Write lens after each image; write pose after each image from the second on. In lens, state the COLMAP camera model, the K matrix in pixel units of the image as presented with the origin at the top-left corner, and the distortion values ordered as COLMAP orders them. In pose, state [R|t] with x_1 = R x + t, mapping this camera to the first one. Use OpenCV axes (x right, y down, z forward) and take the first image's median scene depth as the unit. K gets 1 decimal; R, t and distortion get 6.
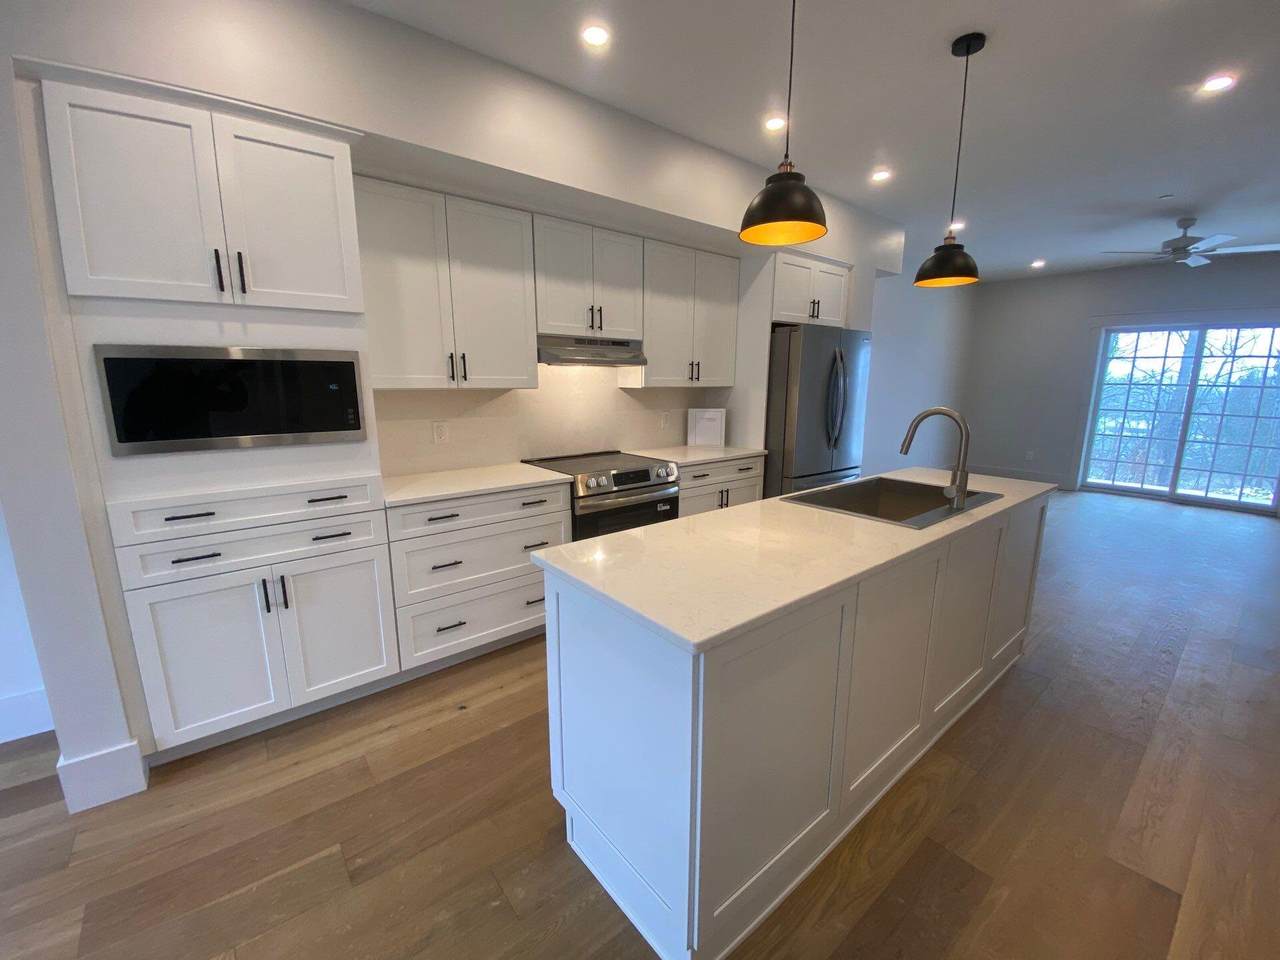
lens RADIAL K [[515.1, 0, 640.0], [0, 515.1, 480.0], [0, 0, 1]] dist [0.037653, -0.031436]
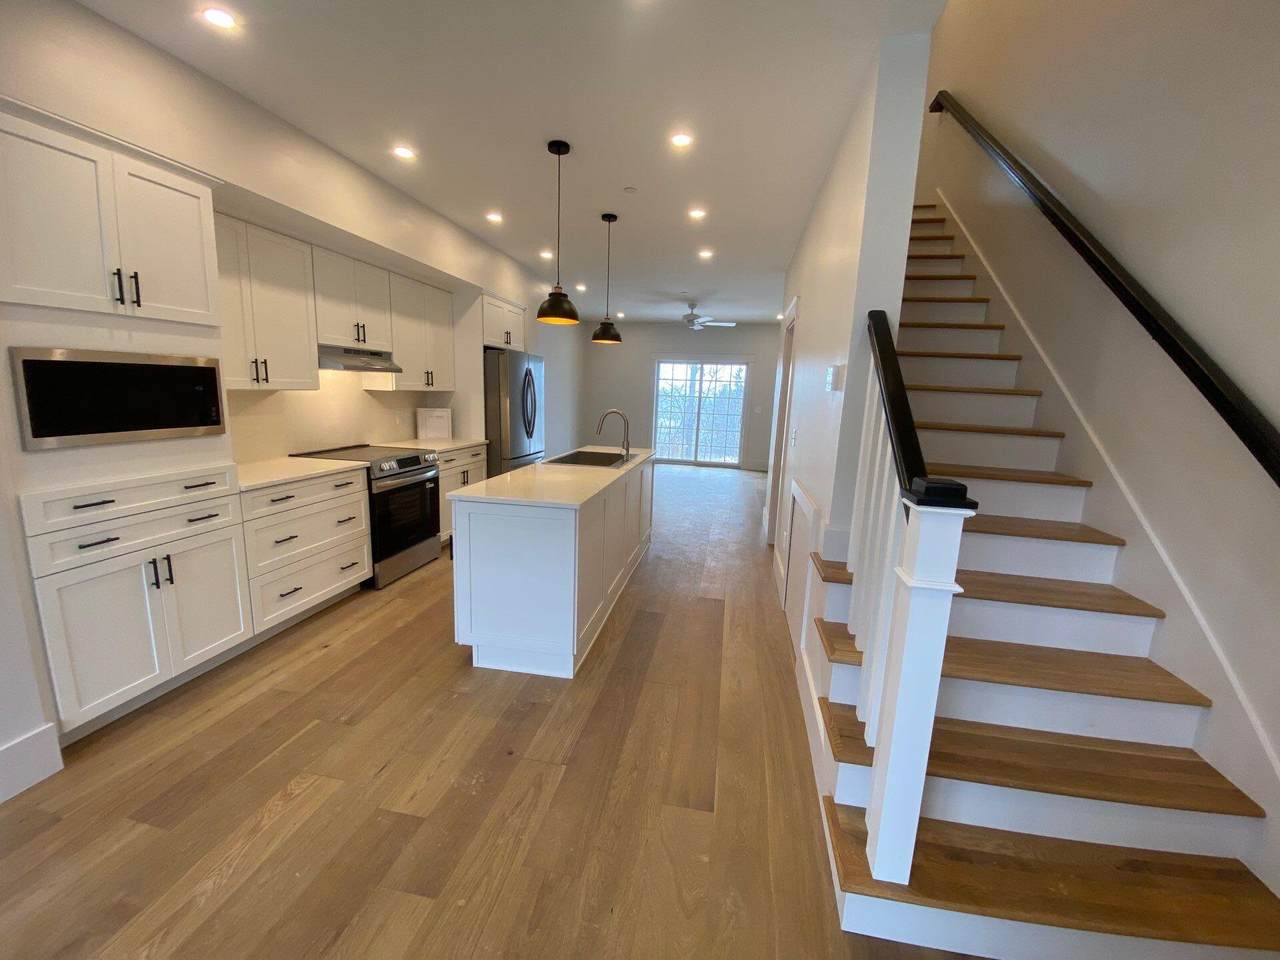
lens RADIAL K [[515.1, 0, 640.0], [0, 515.1, 480.0], [0, 0, 1]] dist [0.037653, -0.031436]
pose [[0.759824, -0.085098, 0.644536, -0.502491], [0.087869, 0.995742, 0.027883, 0.065603], [-0.644164, 0.035449, 0.764066, -0.424490]]
